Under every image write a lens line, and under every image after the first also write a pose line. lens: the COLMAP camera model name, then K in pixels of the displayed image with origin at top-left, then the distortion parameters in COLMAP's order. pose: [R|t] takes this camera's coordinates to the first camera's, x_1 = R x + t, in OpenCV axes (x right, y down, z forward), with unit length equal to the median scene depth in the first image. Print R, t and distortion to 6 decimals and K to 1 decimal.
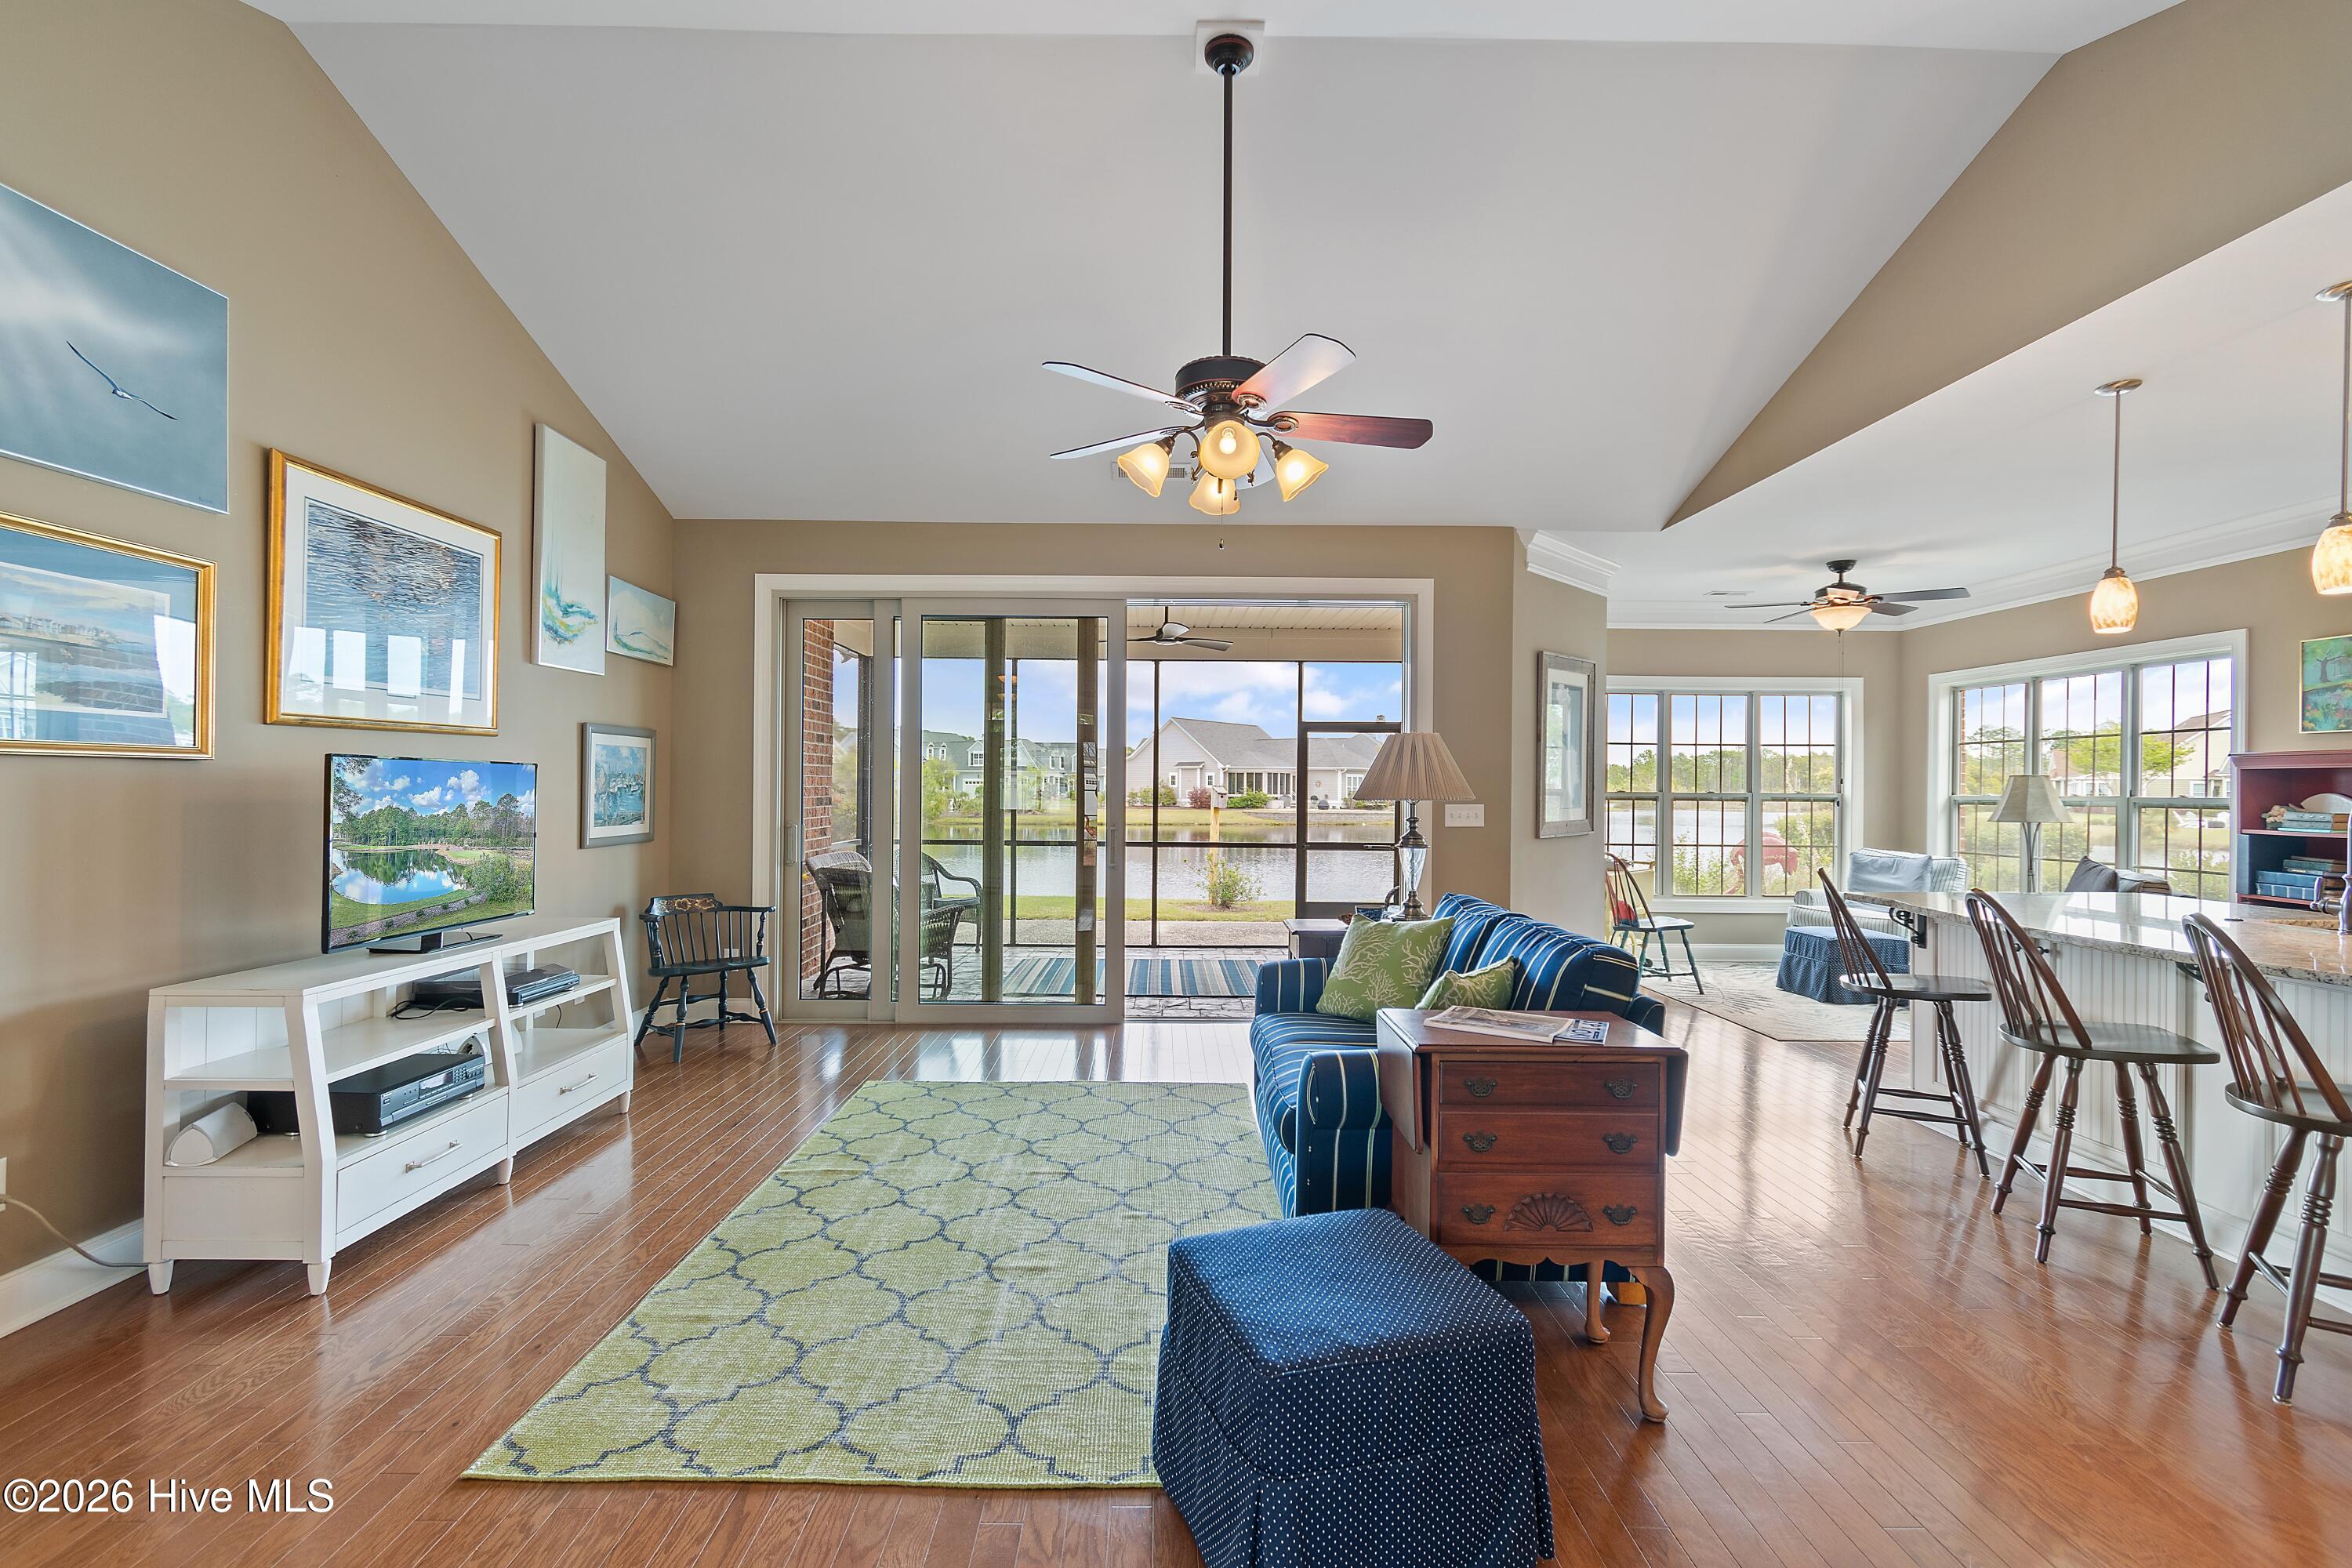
lens RADIAL K [[1037.6, 0, 1175.2], [0, 1037.6, 784.8], [0, 0, 1]] dist [0.007161, -0.002936]
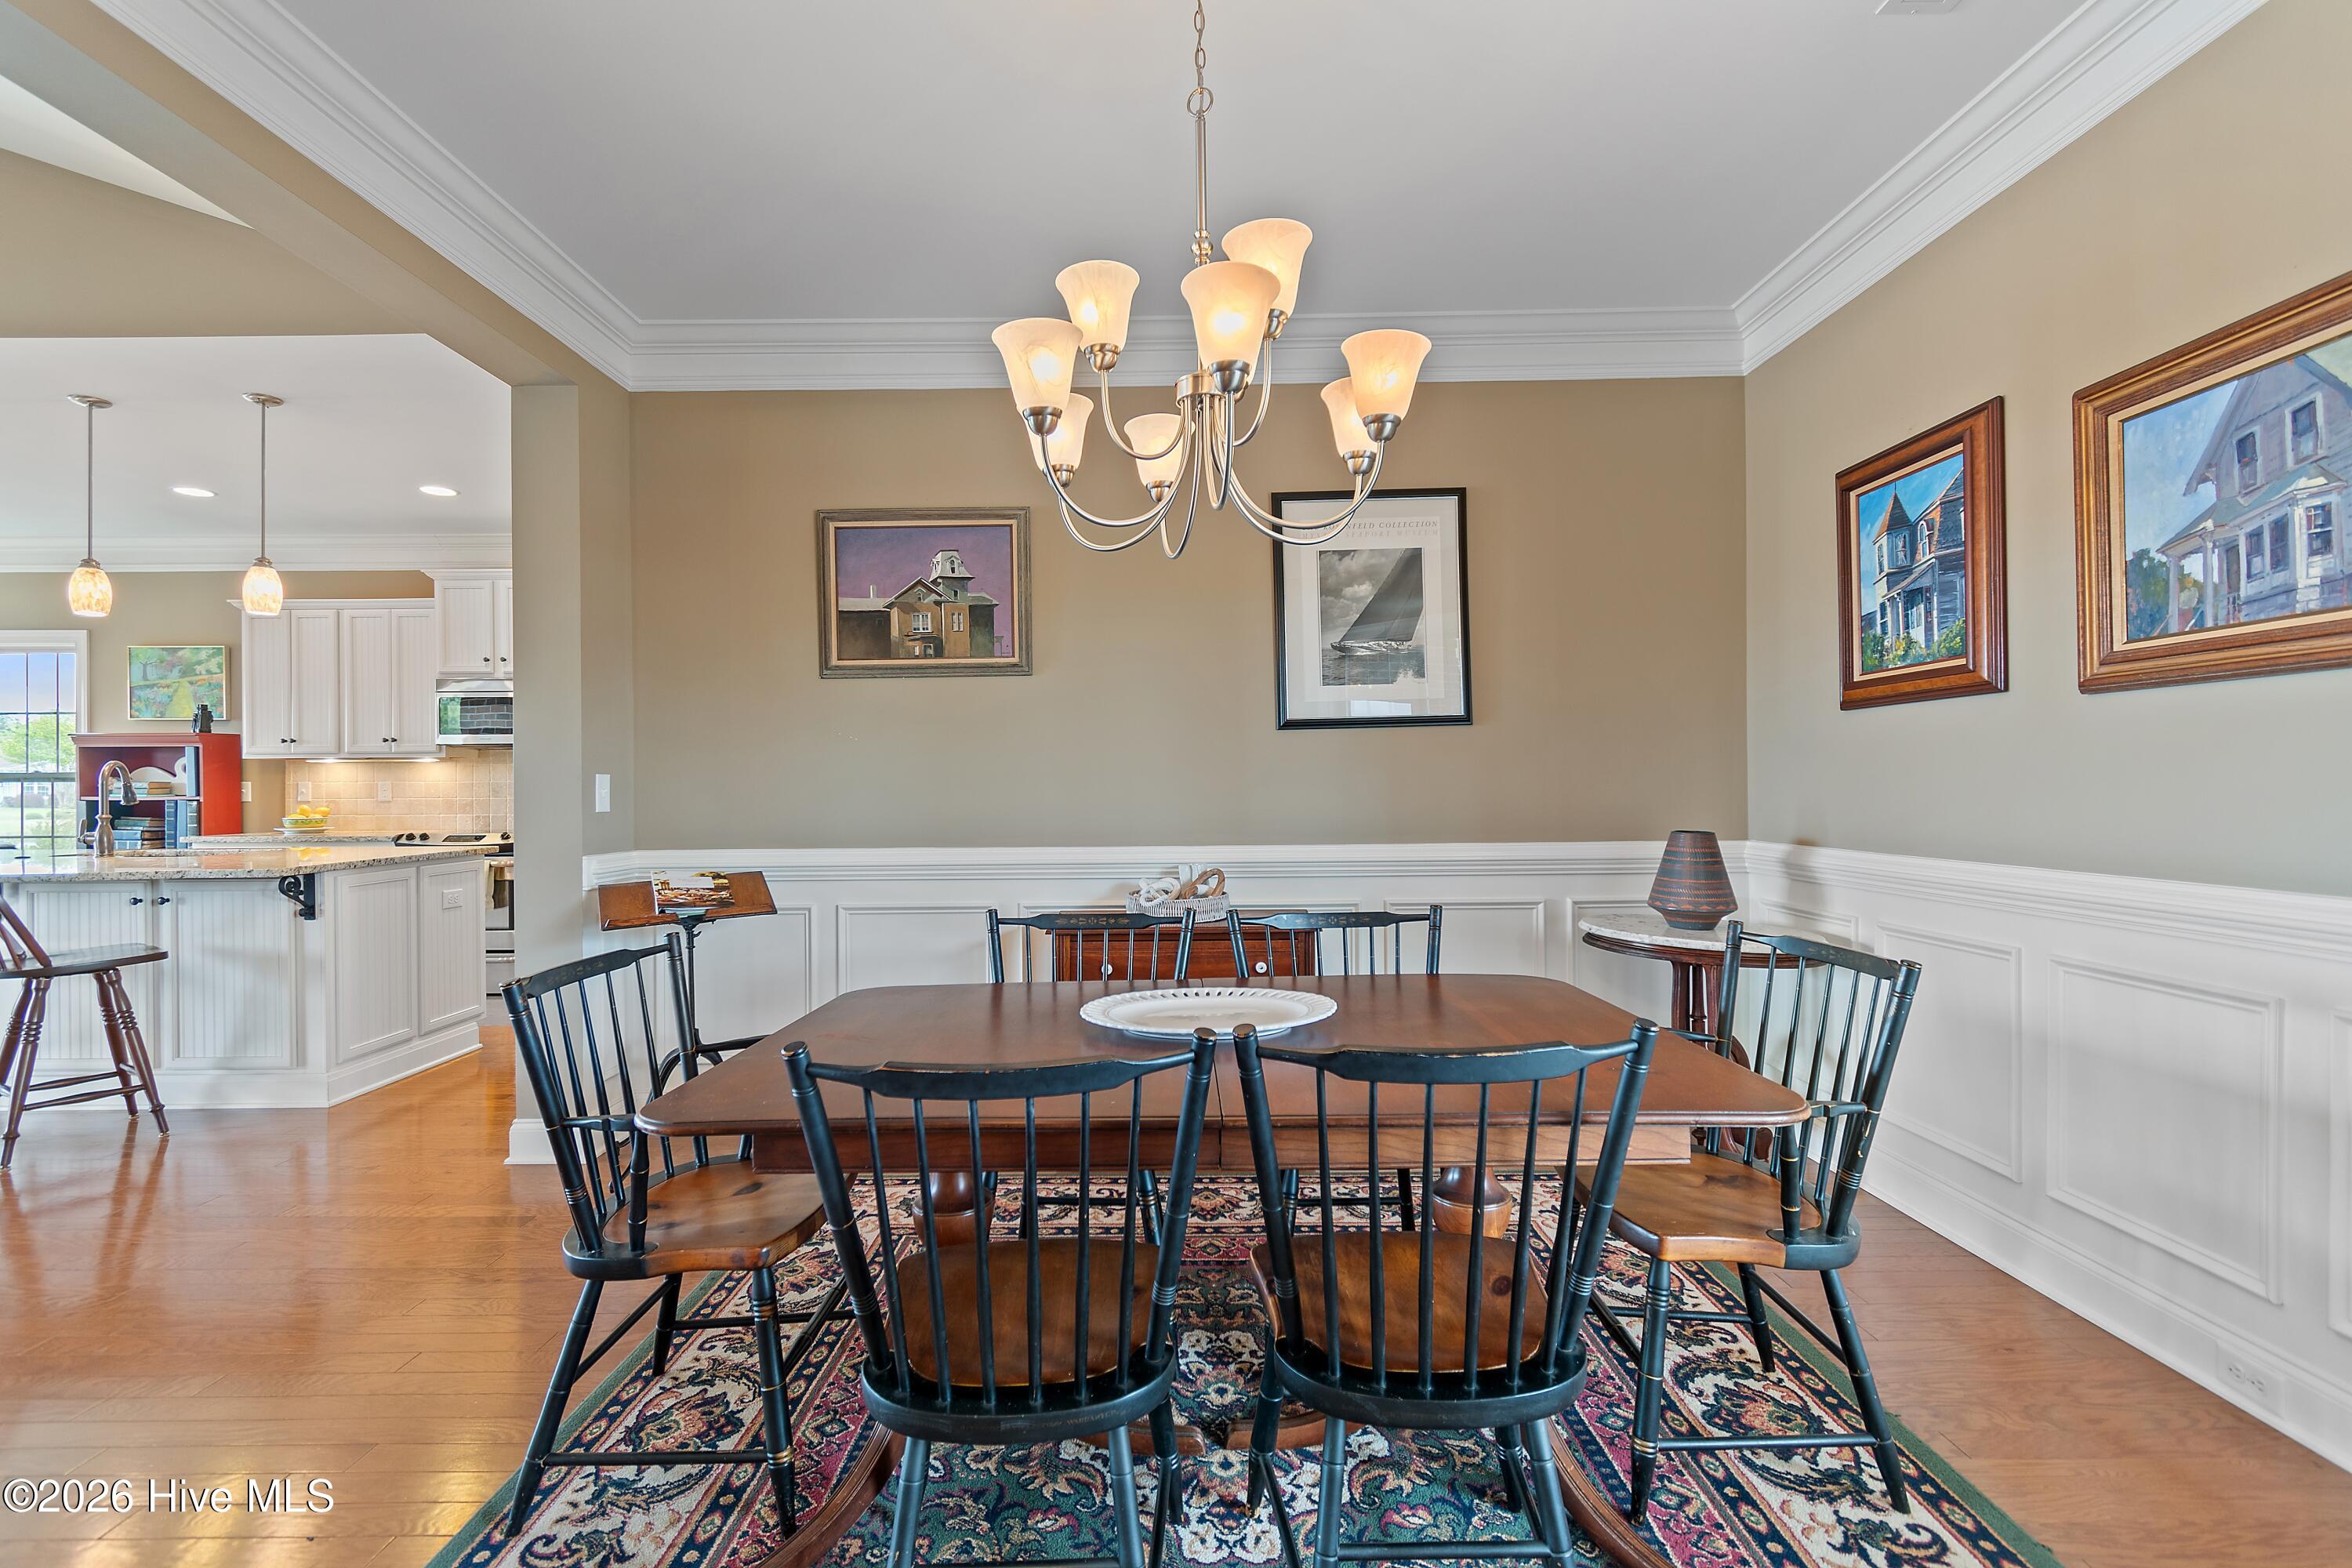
lens RADIAL K [[1037.6, 0, 1173.8], [0, 1037.6, 788.1], [0, 0, 1]] dist [0.007161, -0.002936]
pose [[0.019766, -0.013146, 0.999718, -0.169040], [0.002091, 0.999912, 0.013107, 0.021409], [-0.999802, 0.001831, 0.019791, -0.312746]]
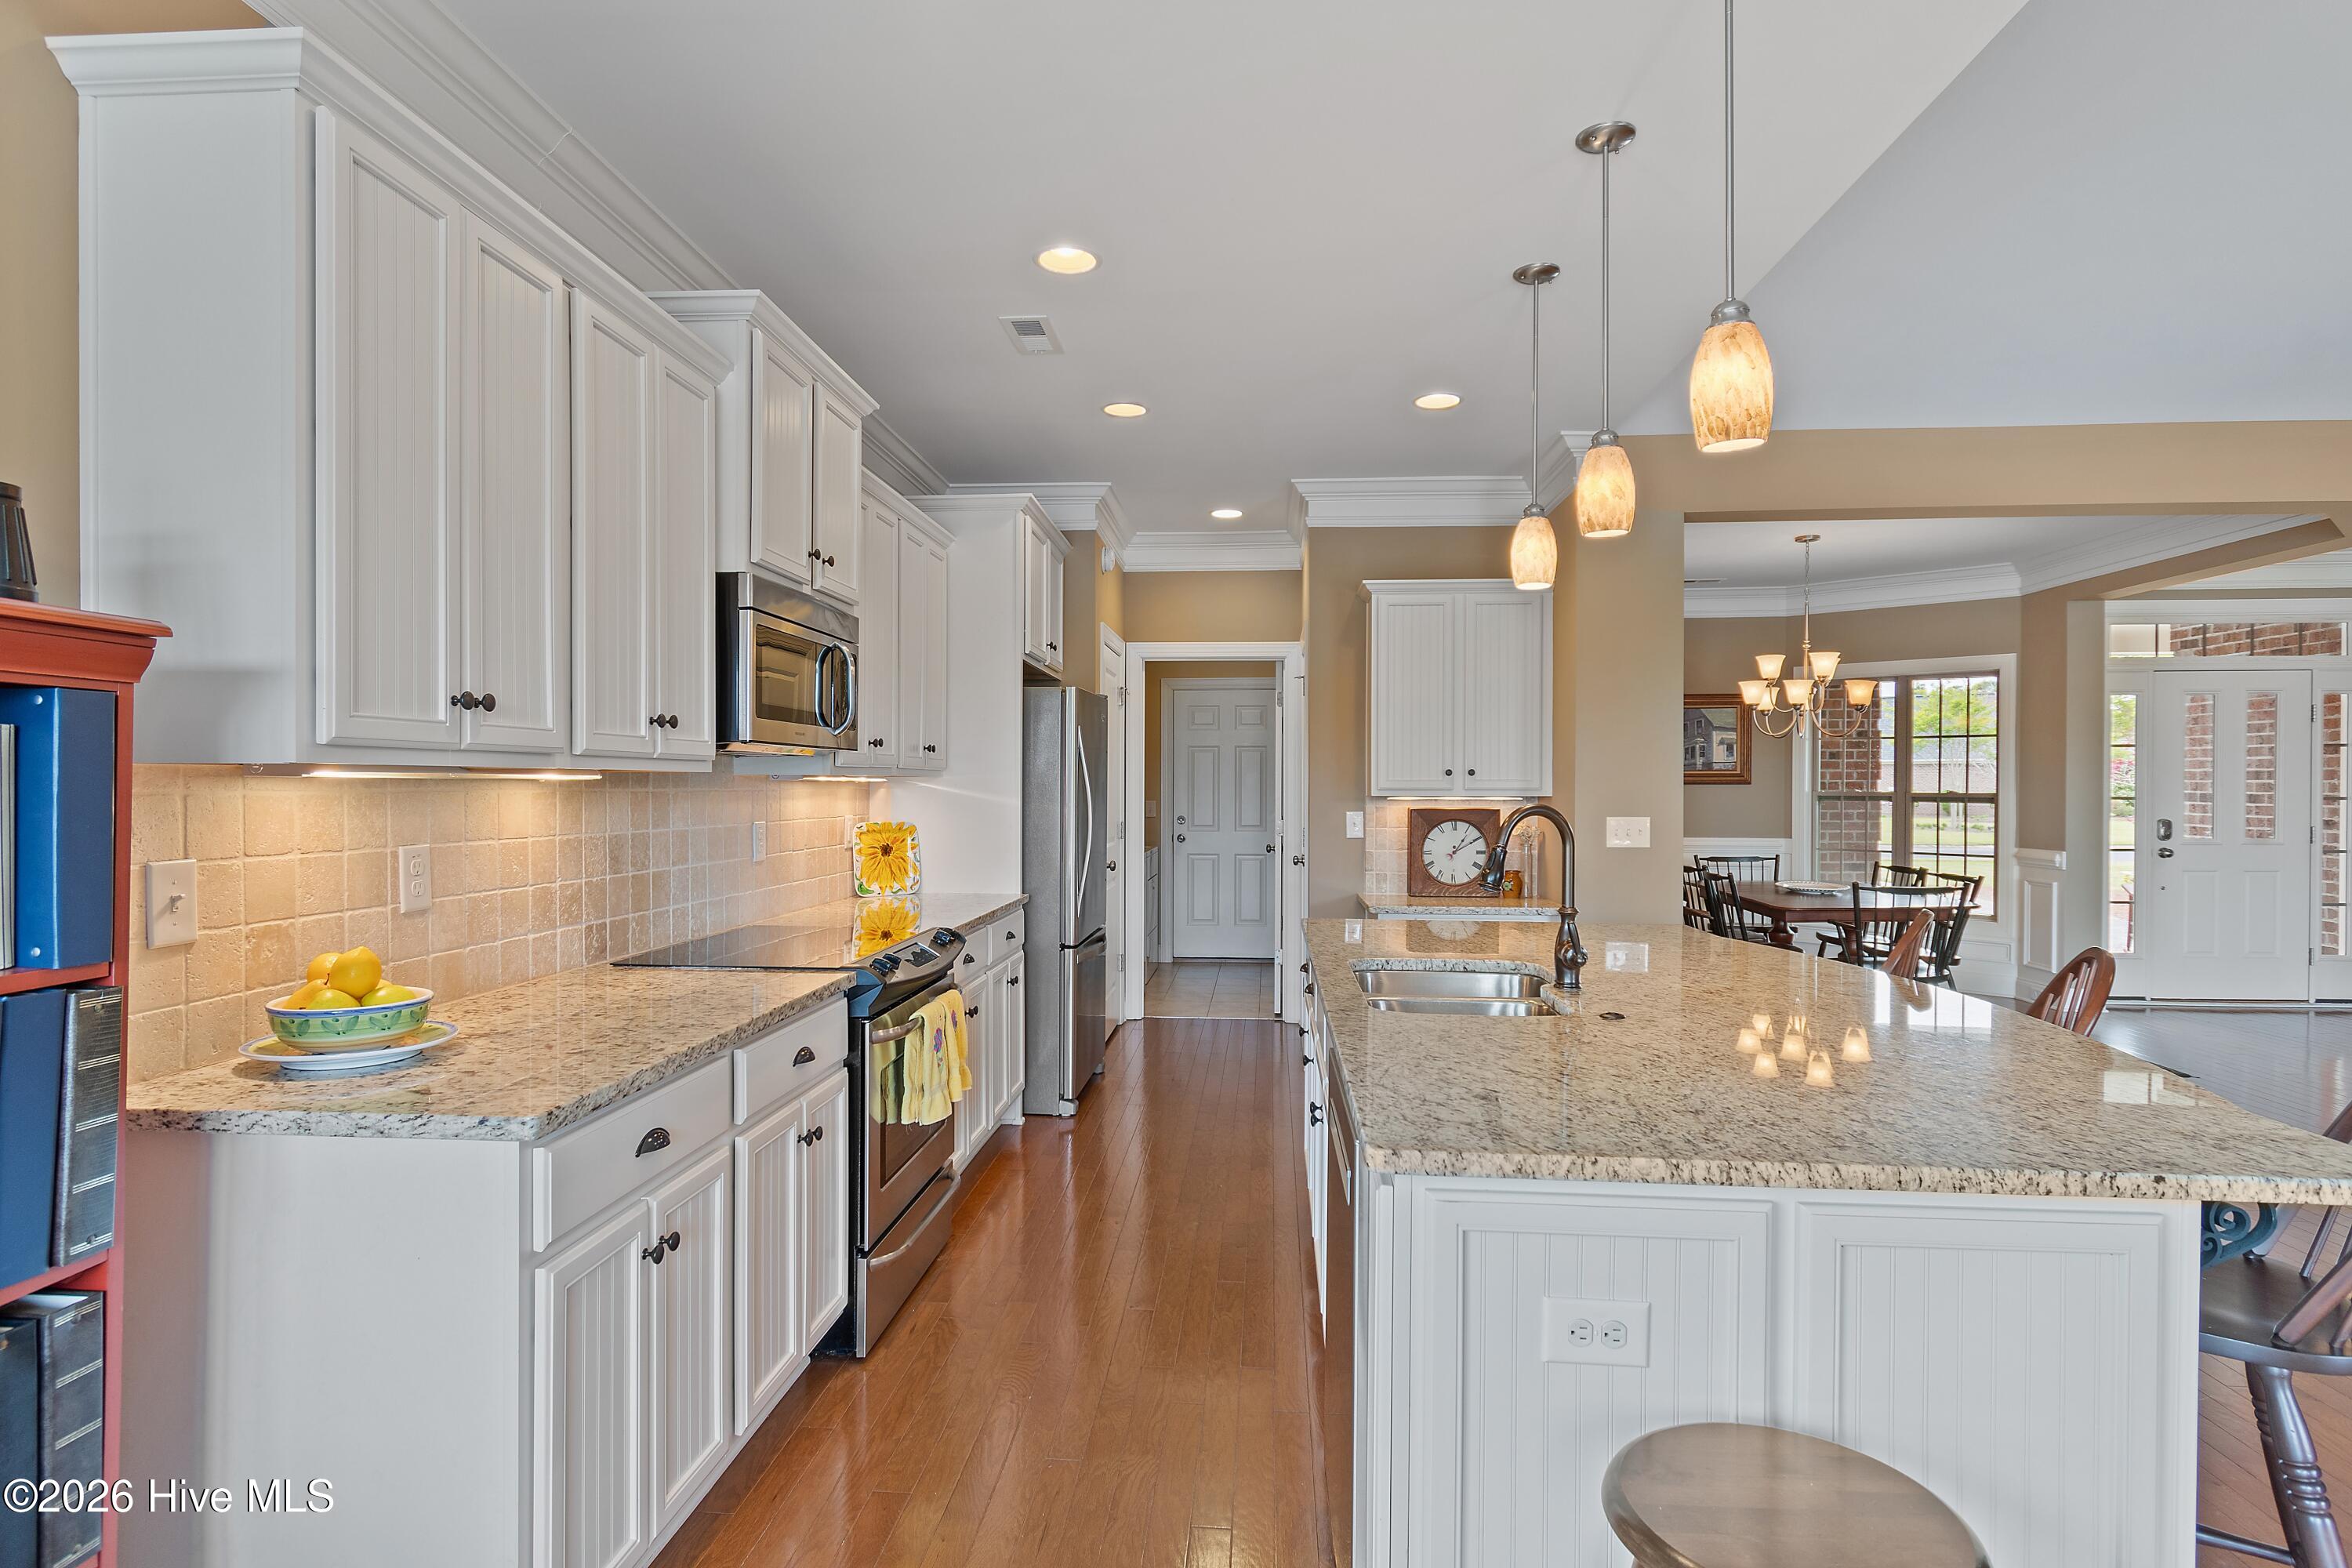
lens RADIAL K [[1201.7, 0, 1166.4], [0, 1201.7, 800.4], [0, 0, 1]] dist [-0.006170, 0.002597]
pose [[-0.994788, -0.012136, 0.101237, 0.837071], [-0.011443, 0.999907, 0.007425, 0.004477], [-0.101318, 0.006228, -0.994835, 1.182787]]
